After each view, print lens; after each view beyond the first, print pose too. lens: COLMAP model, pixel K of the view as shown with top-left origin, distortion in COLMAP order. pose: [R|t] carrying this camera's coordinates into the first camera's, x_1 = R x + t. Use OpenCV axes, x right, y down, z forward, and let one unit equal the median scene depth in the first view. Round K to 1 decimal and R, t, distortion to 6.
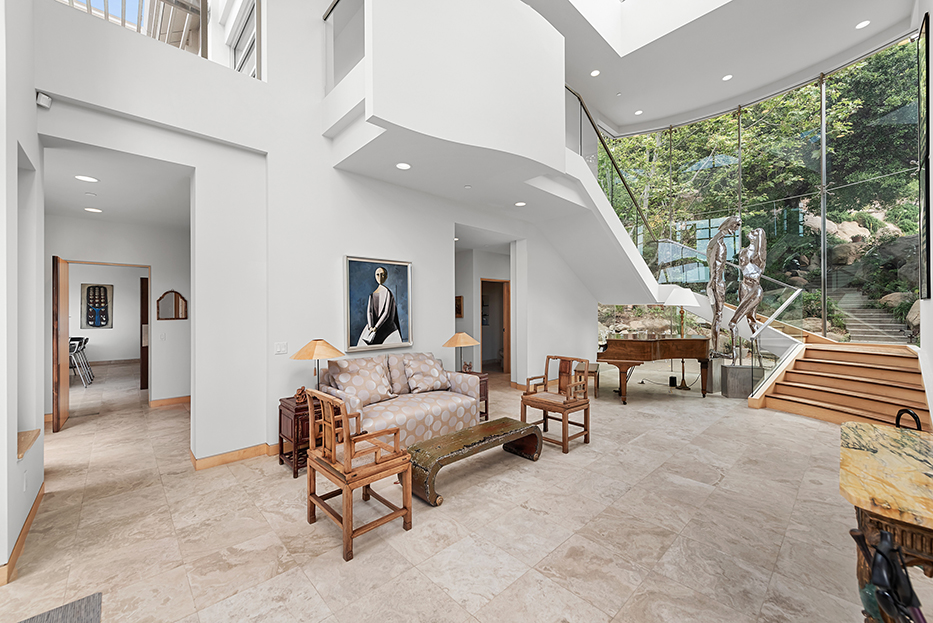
lens RADIAL K [[368.2, 0, 467.4], [0, 368.2, 313.7], [0, 0, 1]] dist [0.001657, -0.000312]
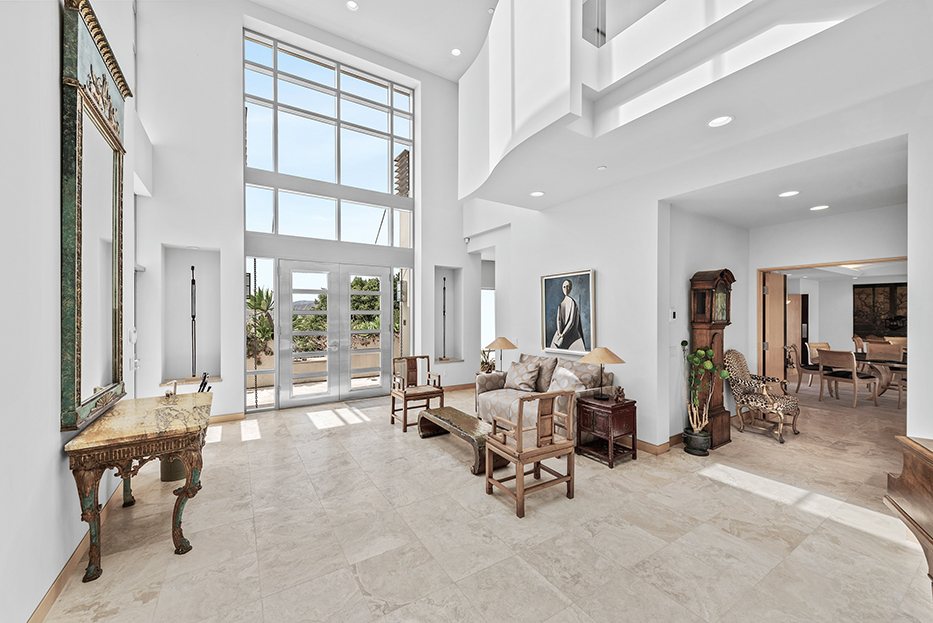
lens RADIAL K [[368.2, 0, 467.9], [0, 368.2, 311.1], [0, 0, 1]] dist [0.001657, -0.000312]
pose [[-0.193961, -0.002494, -0.981006, 0.922222], [-0.006231, 0.999980, -0.001310, -0.029644], [0.980989, 0.005859, -0.193972, 0.932674]]
